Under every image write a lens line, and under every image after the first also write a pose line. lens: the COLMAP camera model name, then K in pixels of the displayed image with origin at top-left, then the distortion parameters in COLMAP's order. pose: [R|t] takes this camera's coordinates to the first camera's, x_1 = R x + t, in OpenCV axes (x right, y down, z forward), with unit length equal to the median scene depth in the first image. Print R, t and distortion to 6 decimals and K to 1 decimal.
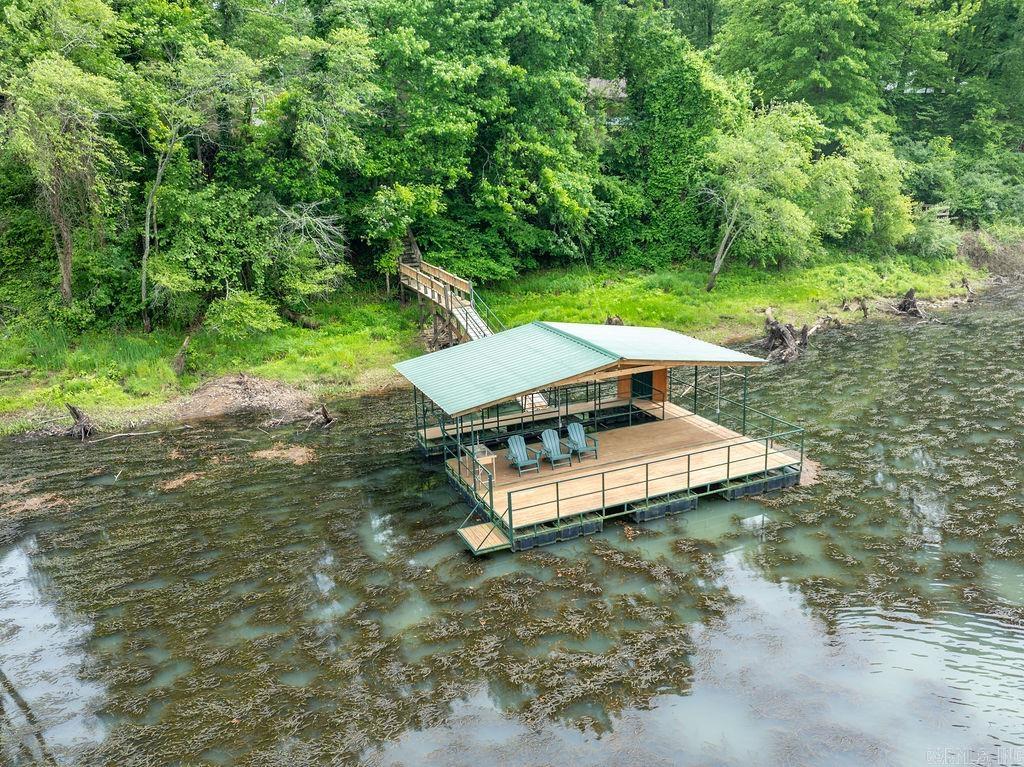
lens RADIAL K [[793.2, 0, 507.2], [0, 793.2, 383.0], [0, 0, 1]] dist [-0.044942, -0.016145]
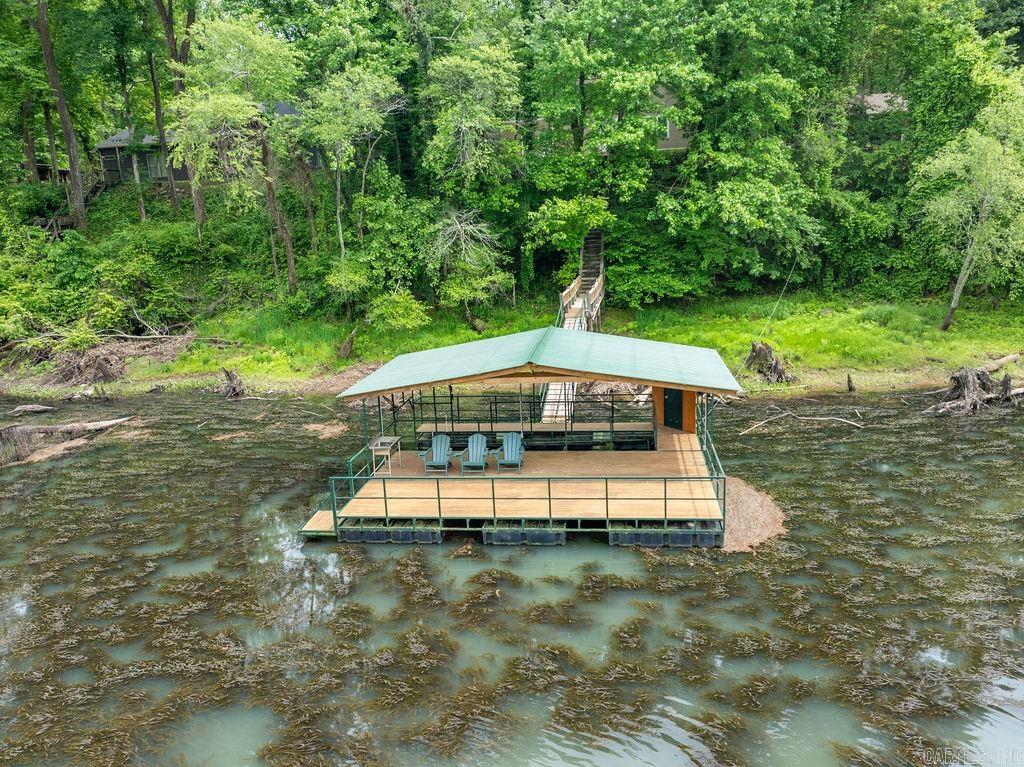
lens RADIAL K [[766.5, 0, 512.0], [0, 766.5, 383.5], [0, 0, 1]] dist [-0.046097, 0.005252]
pose [[0.863443, 0.109499, -0.492419, 0.452047], [-0.127537, 0.991829, -0.003080, -0.002947], [0.488059, 0.065461, 0.870353, 0.192377]]
